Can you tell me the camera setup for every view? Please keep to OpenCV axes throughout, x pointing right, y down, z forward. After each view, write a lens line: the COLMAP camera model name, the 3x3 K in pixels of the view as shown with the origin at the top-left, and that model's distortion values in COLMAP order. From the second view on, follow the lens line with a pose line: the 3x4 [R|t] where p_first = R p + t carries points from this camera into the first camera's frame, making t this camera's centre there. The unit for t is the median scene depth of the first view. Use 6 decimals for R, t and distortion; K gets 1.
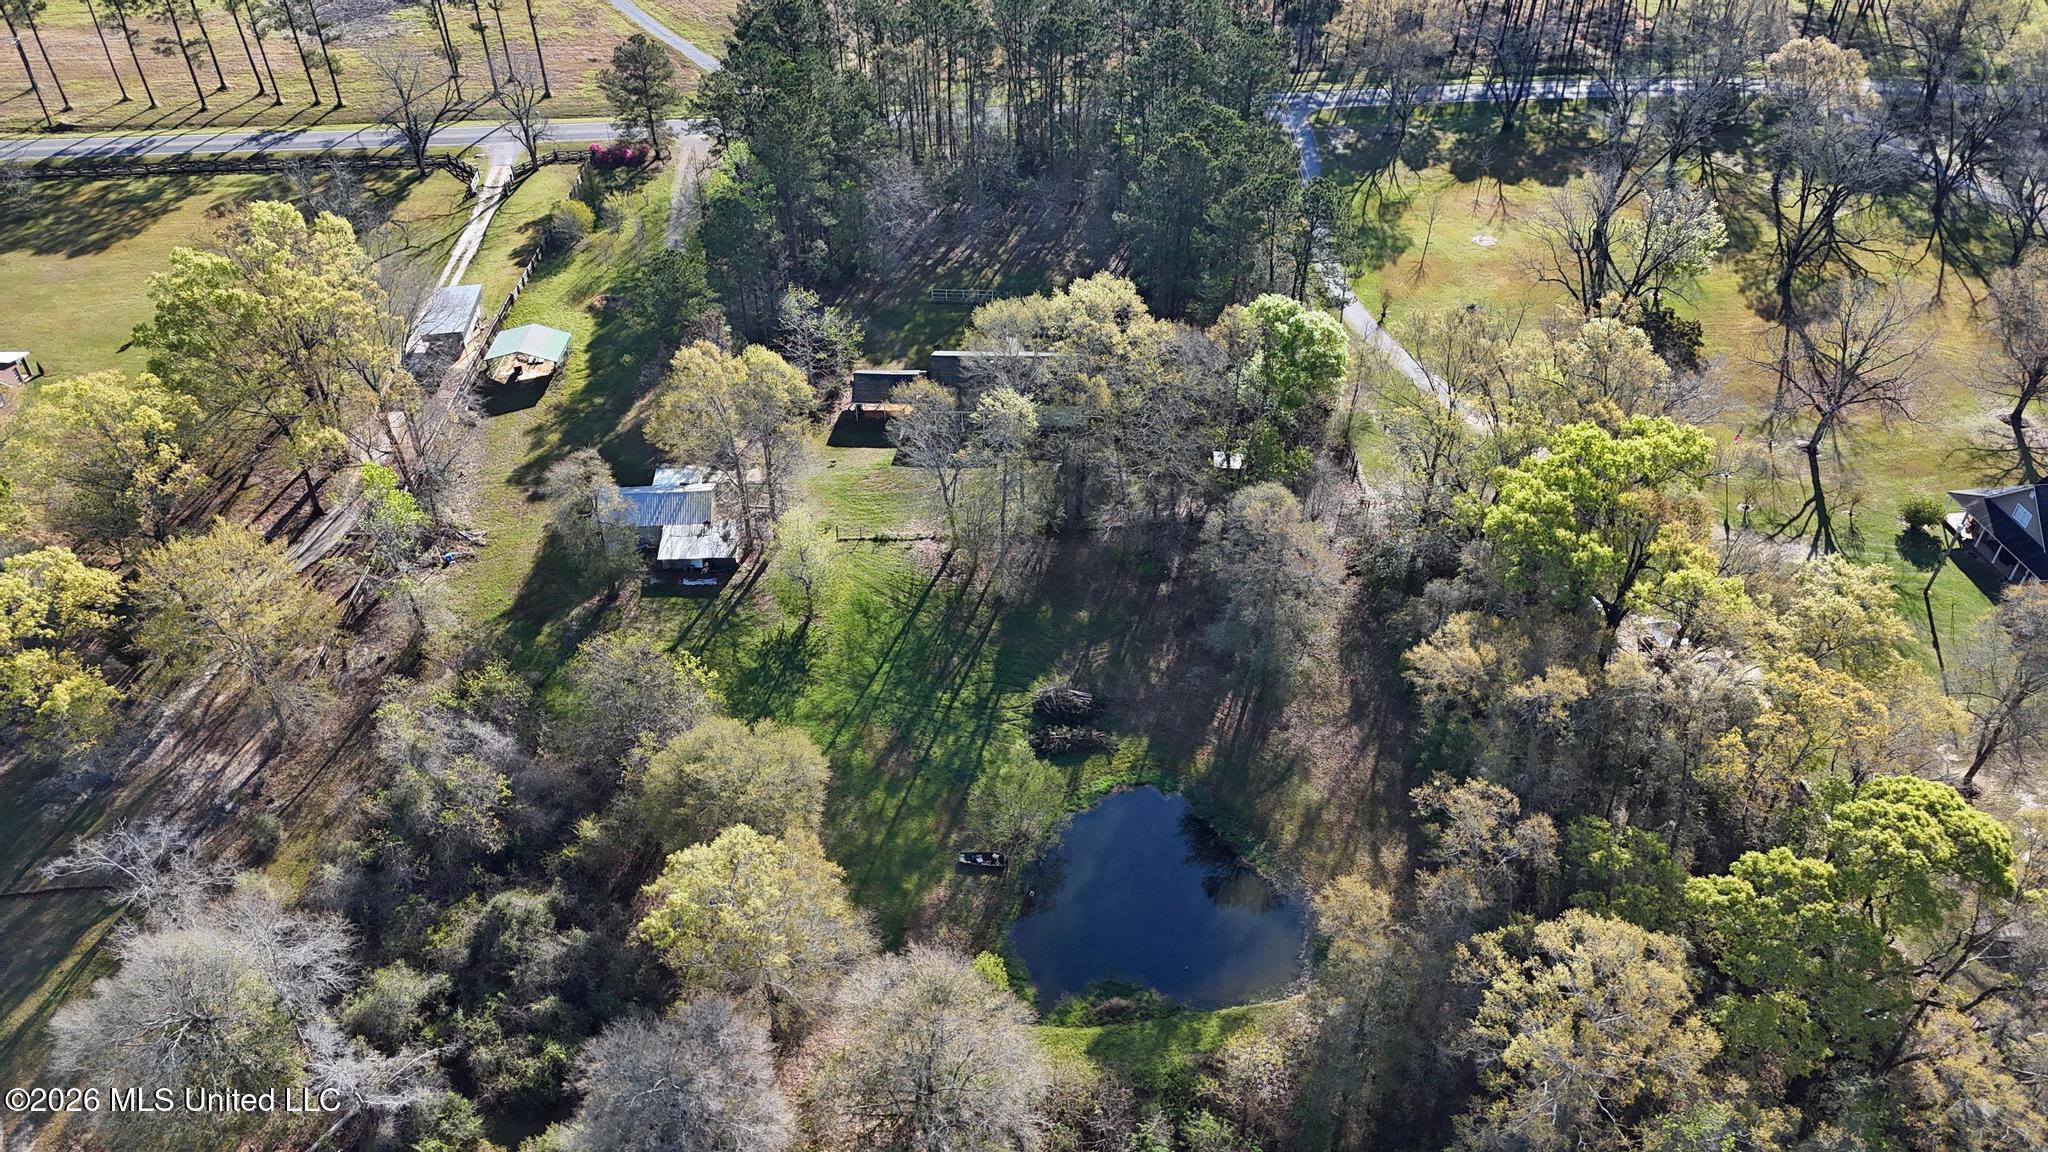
lens RADIAL K [[1494.8, 0, 1024.0], [0, 1494.8, 576.0], [0, 0, 1]] dist [0.093718, -0.084661]
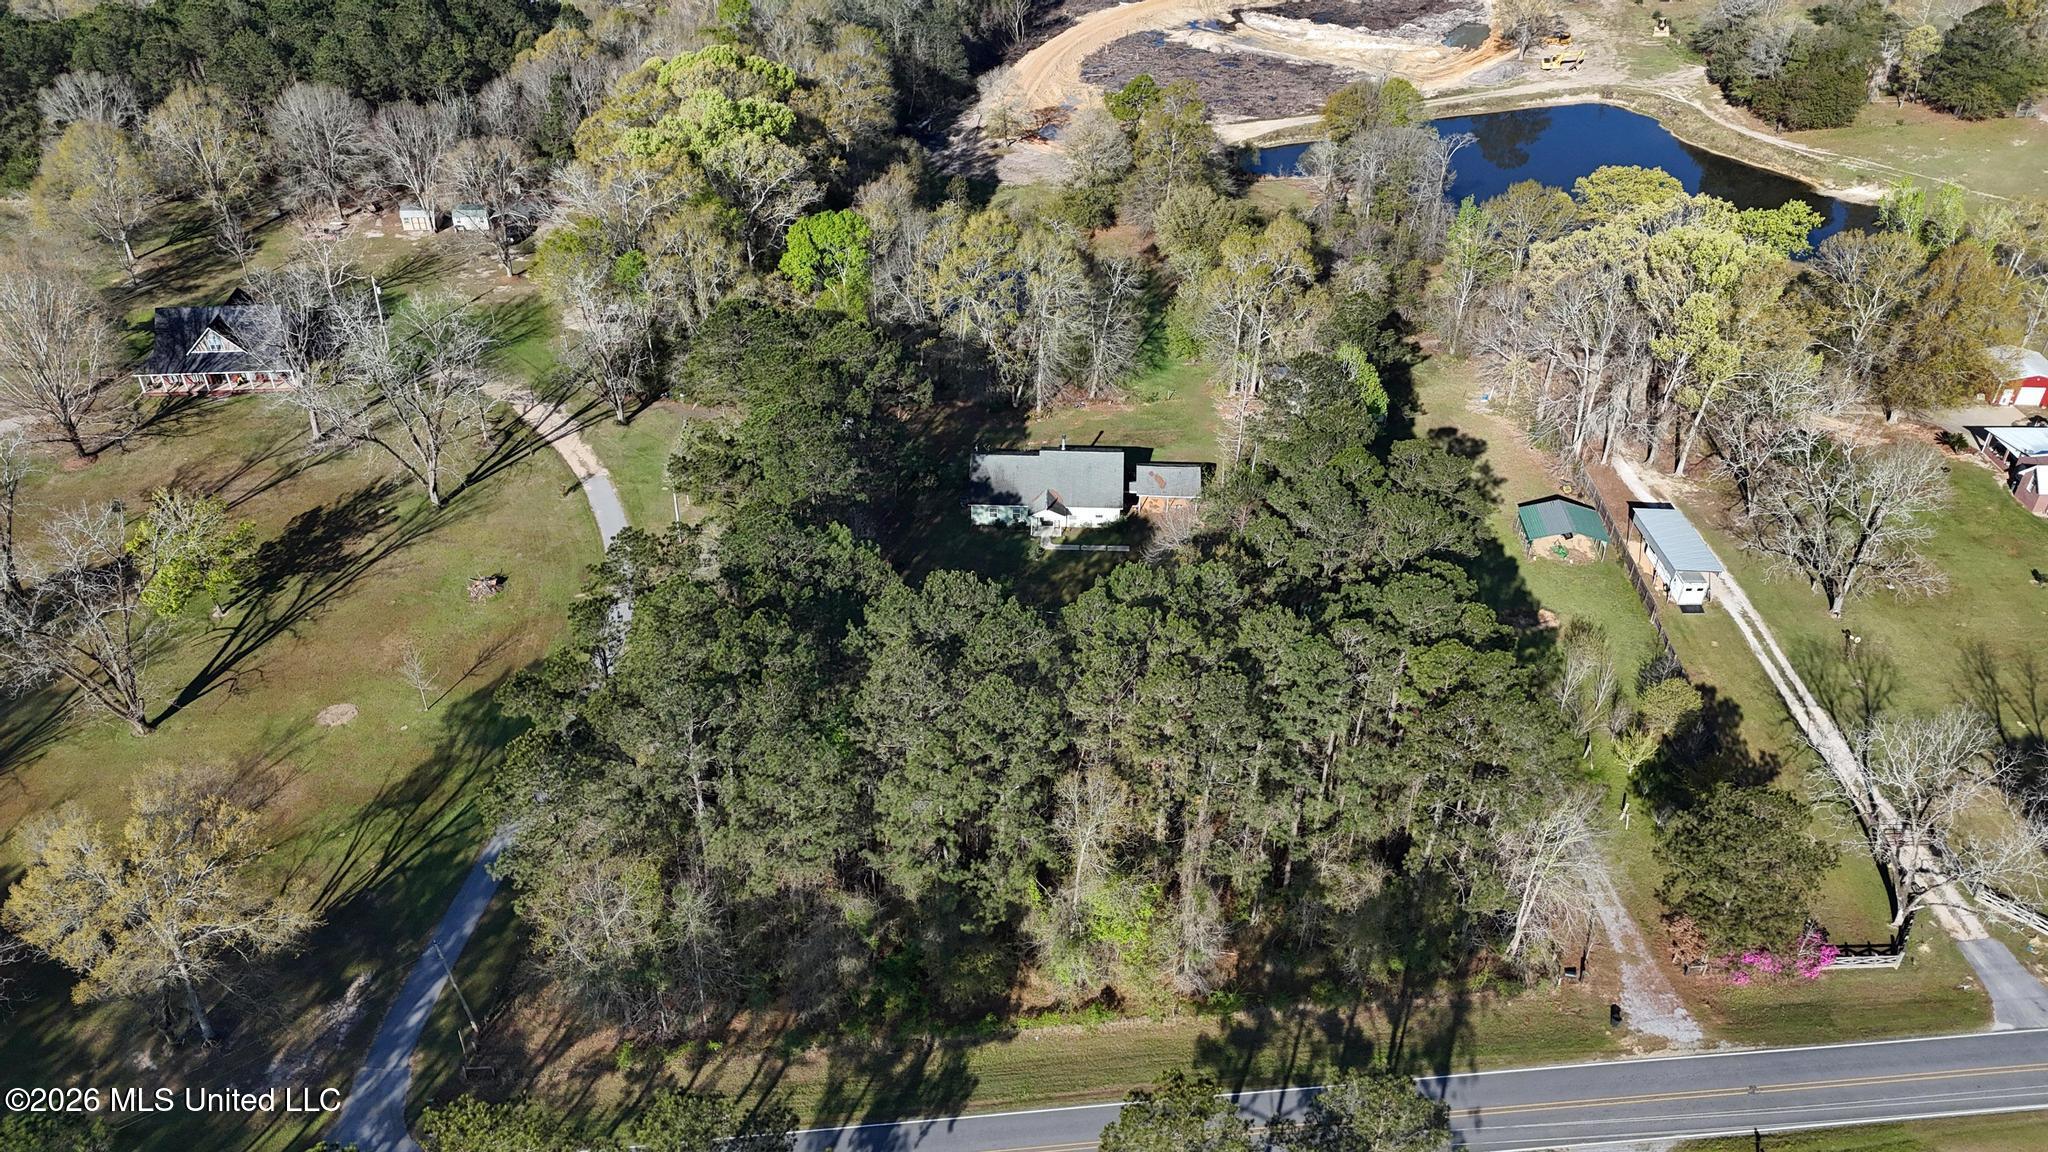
lens RADIAL K [[1494.8, 0, 1024.0], [0, 1494.8, 576.0], [0, 0, 1]] dist [0.093718, -0.084661]
pose [[-0.998946, -0.033857, 0.030997, -0.033814], [0.020113, 0.284171, 0.958563, -1.225737], [-0.041262, 0.958176, -0.283191, 1.546872]]
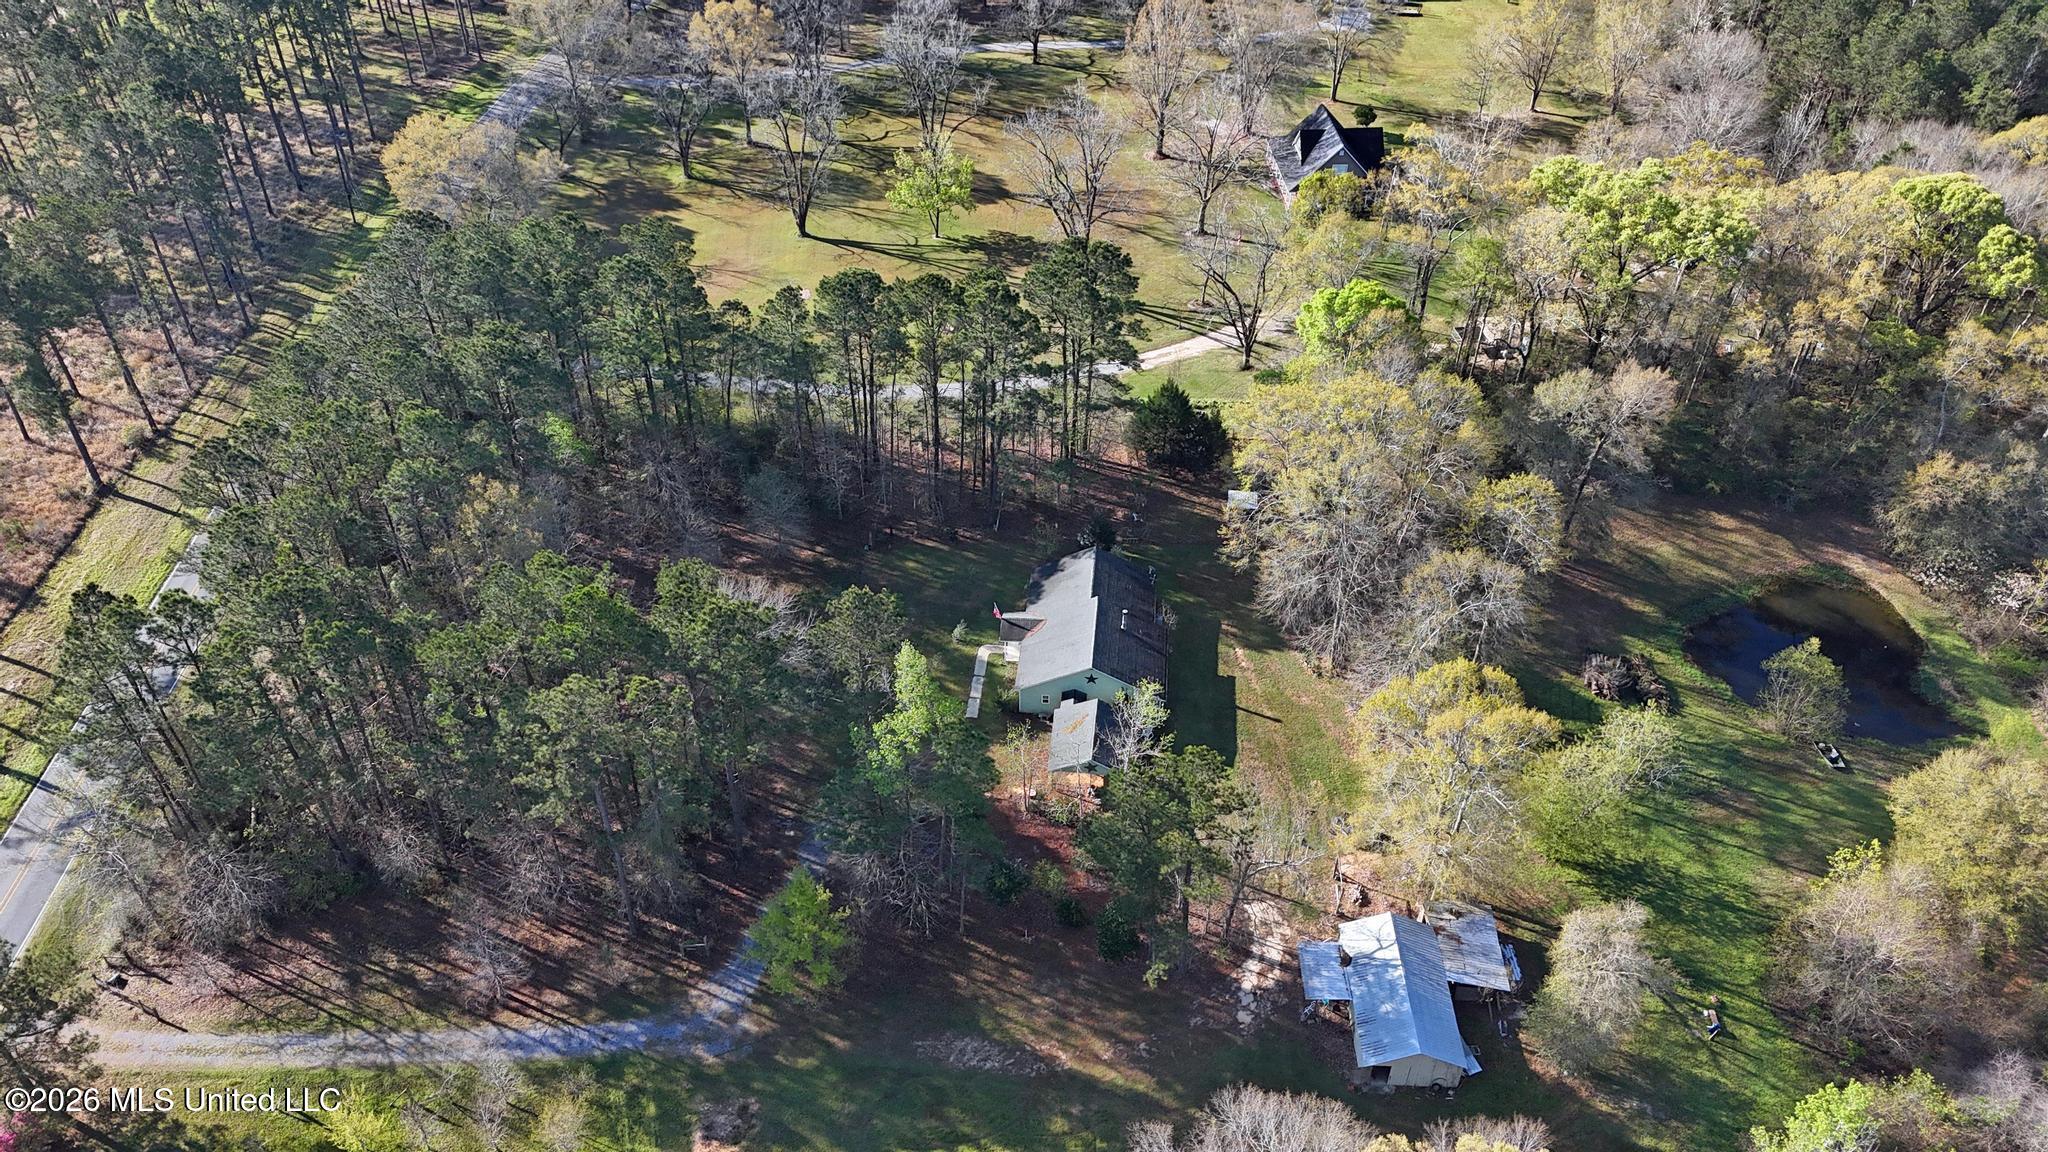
lens RADIAL K [[1494.8, 0, 1024.0], [0, 1494.8, 576.0], [0, 0, 1]] dist [0.093718, -0.084661]
pose [[0.097686, -0.628586, 0.771581, -0.696442], [0.615822, 0.647217, 0.449303, -0.606528], [-0.781806, 0.431266, 0.450321, 0.759504]]
